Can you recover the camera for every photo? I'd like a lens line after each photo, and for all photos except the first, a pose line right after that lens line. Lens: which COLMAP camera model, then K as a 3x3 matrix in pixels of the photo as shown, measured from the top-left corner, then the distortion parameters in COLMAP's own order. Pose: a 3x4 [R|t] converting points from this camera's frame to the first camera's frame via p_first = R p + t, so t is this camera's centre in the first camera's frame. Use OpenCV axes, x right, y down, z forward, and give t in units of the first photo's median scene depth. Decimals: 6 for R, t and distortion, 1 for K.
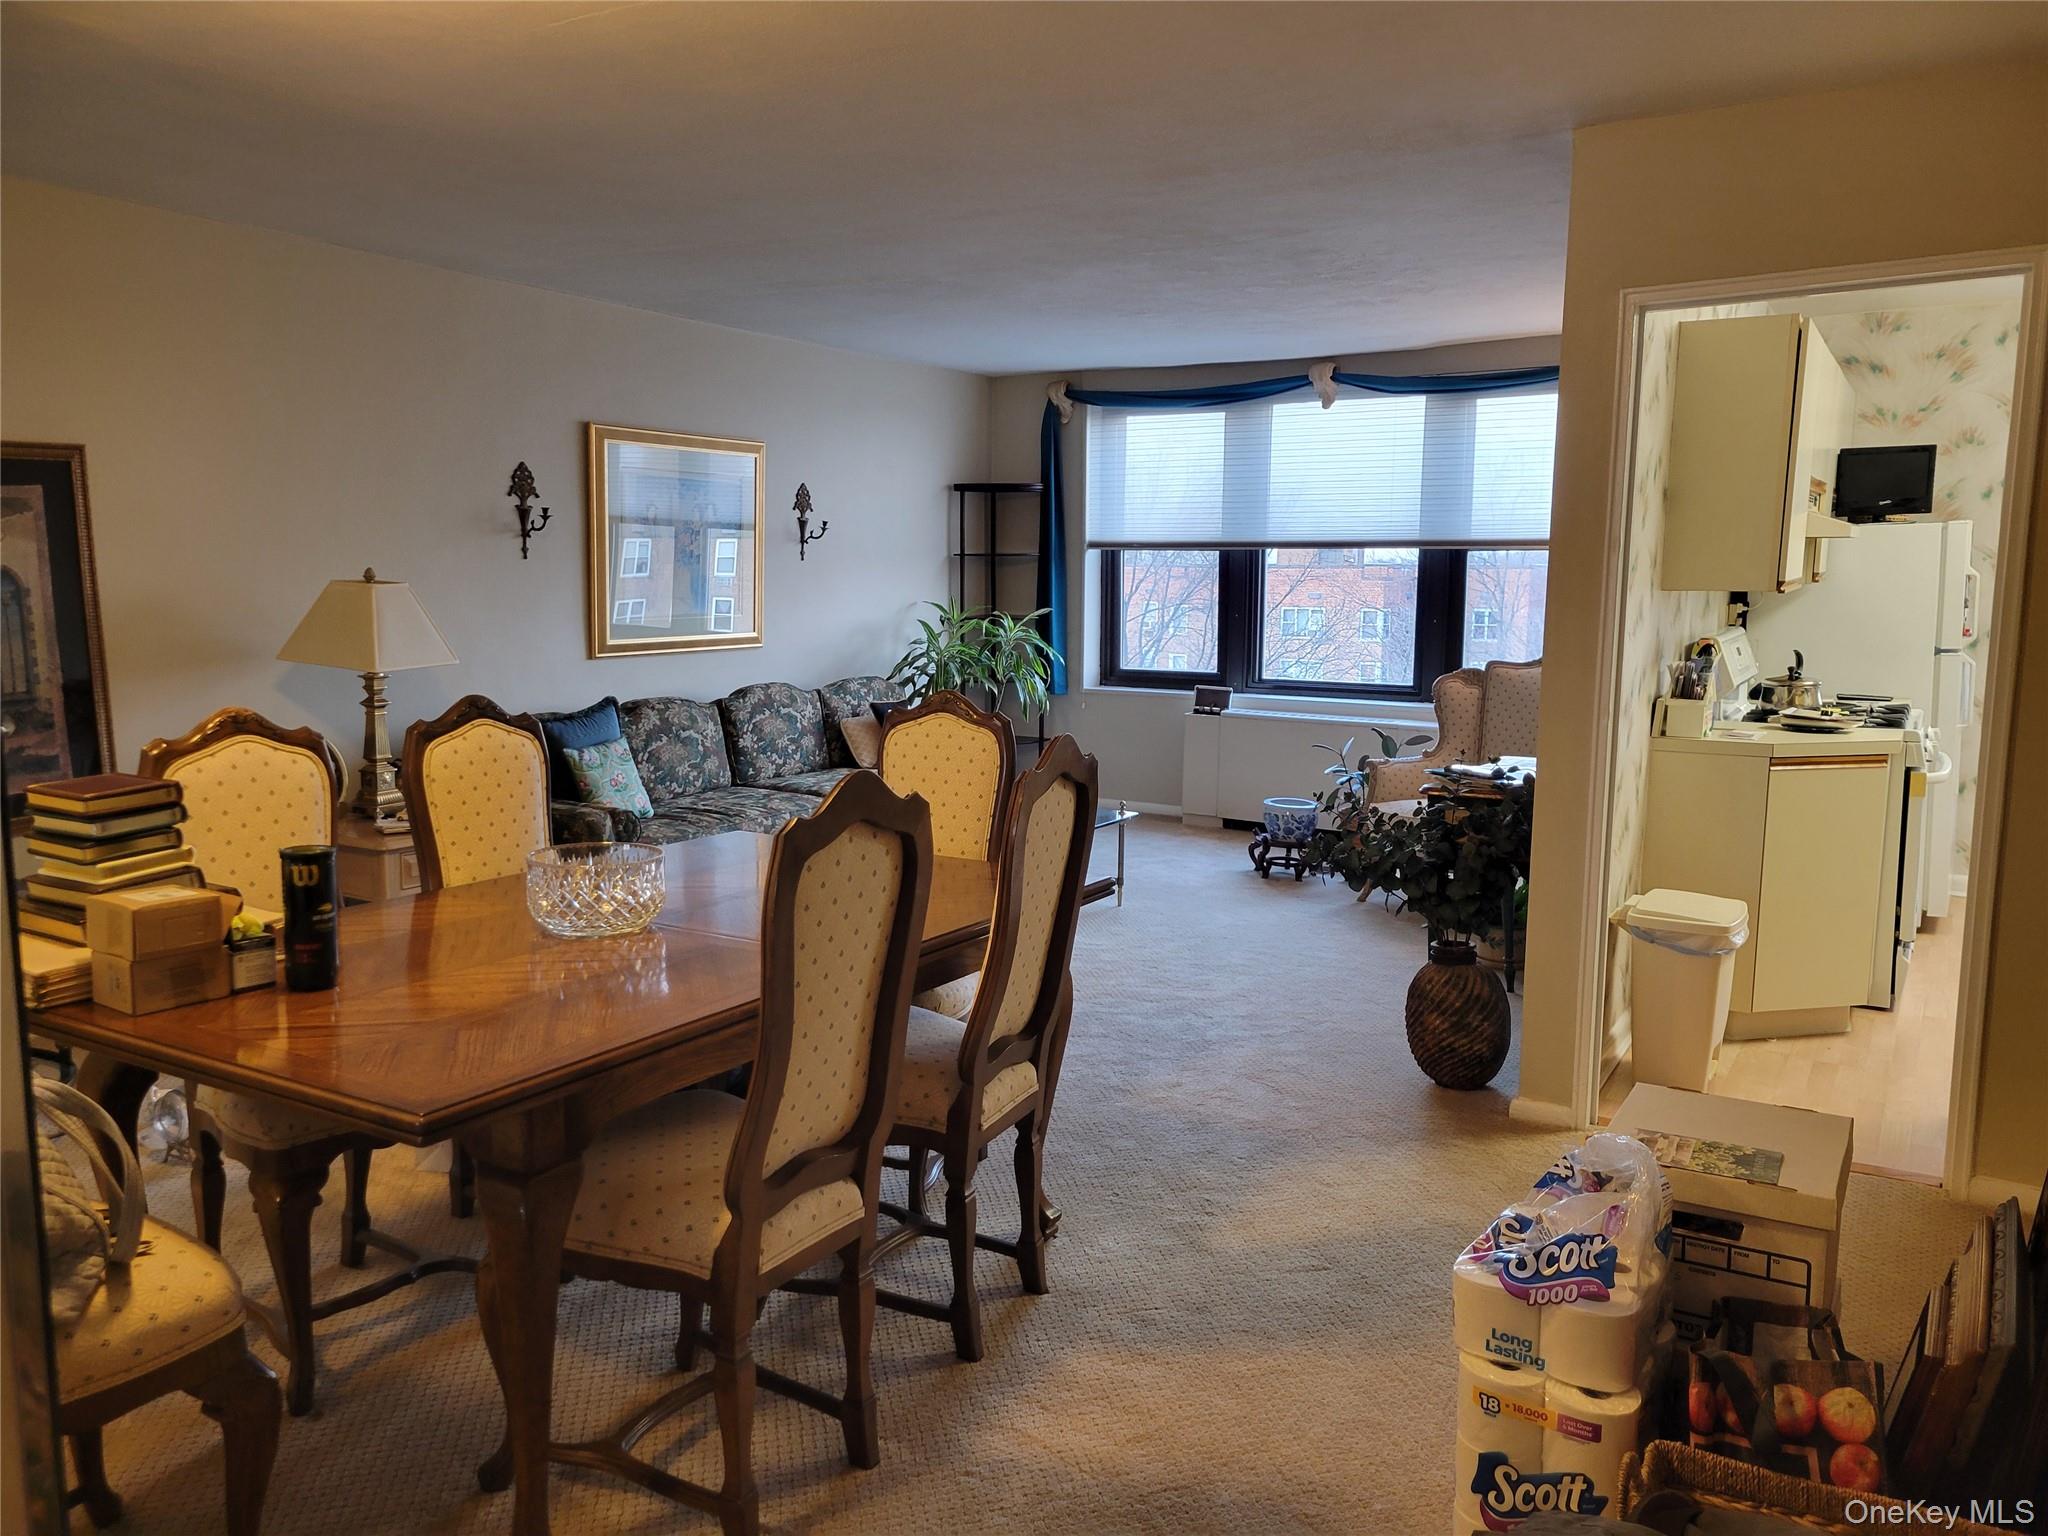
lens RADIAL K [[1526.4, 0, 1023.9], [0, 1526.4, 772.0], [0, 0, 1]] dist [0.003133, 0.000092]
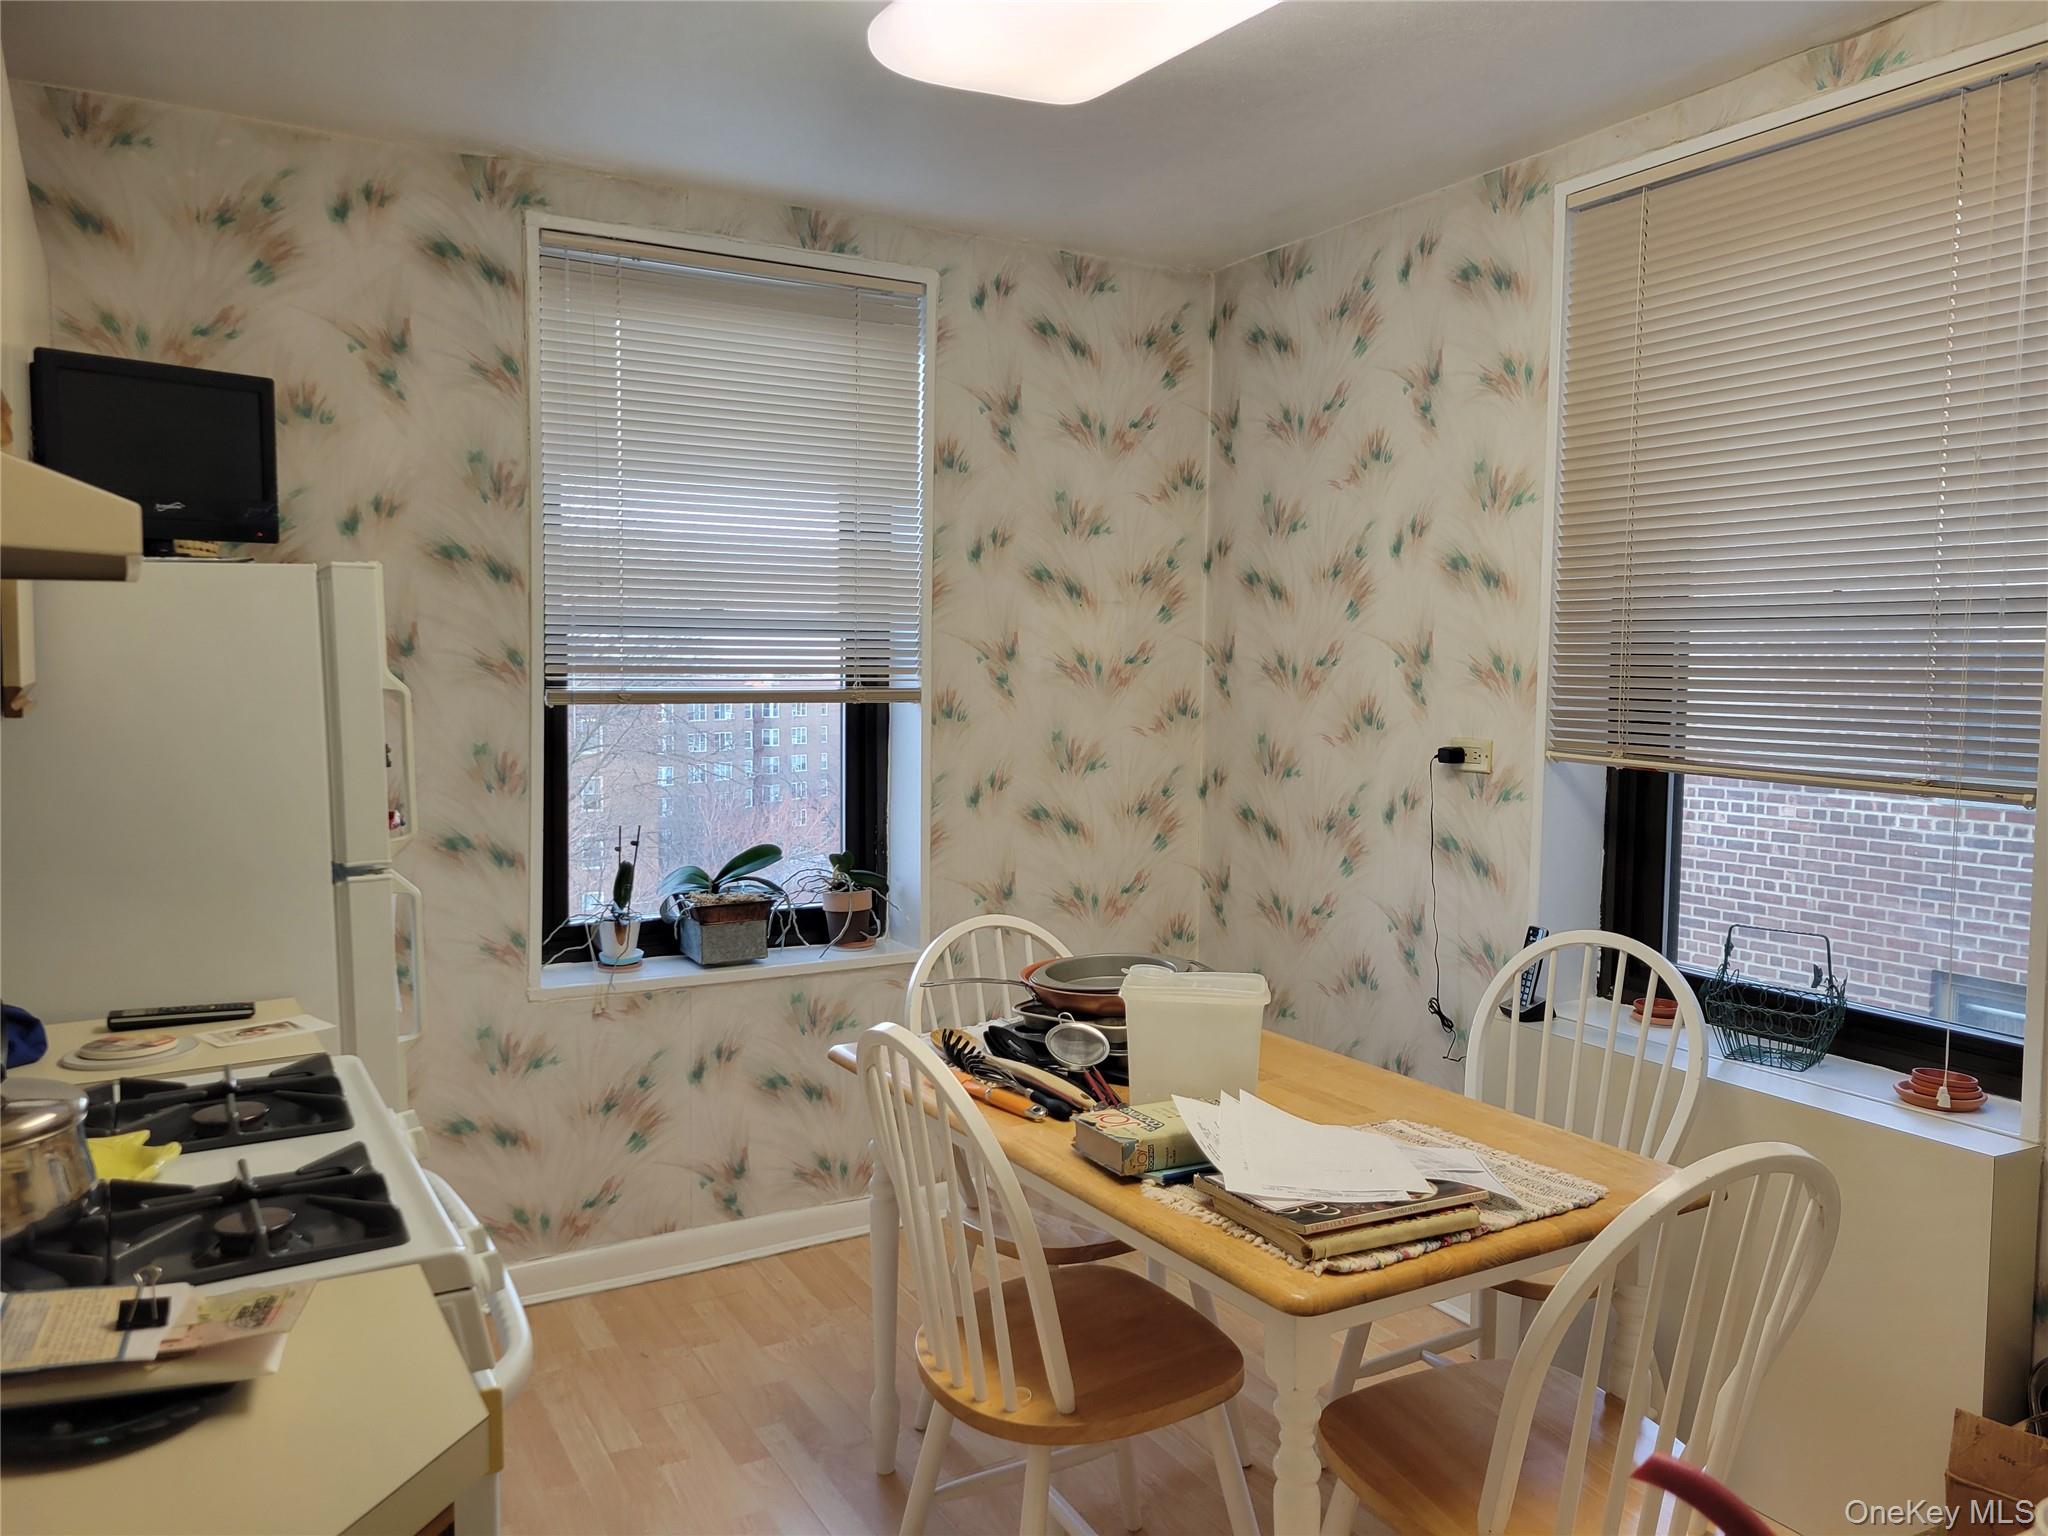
lens RADIAL K [[1526.4, 0, 1025.4], [0, 1526.4, 773.9], [0, 0, 1]] dist [0.003133, 0.000092]
pose [[0.480102, -0.071311, 0.874309, 0.320534], [0.110614, 0.993656, 0.020305, -0.092052], [-0.870211, 0.086962, 0.484945, 0.622720]]
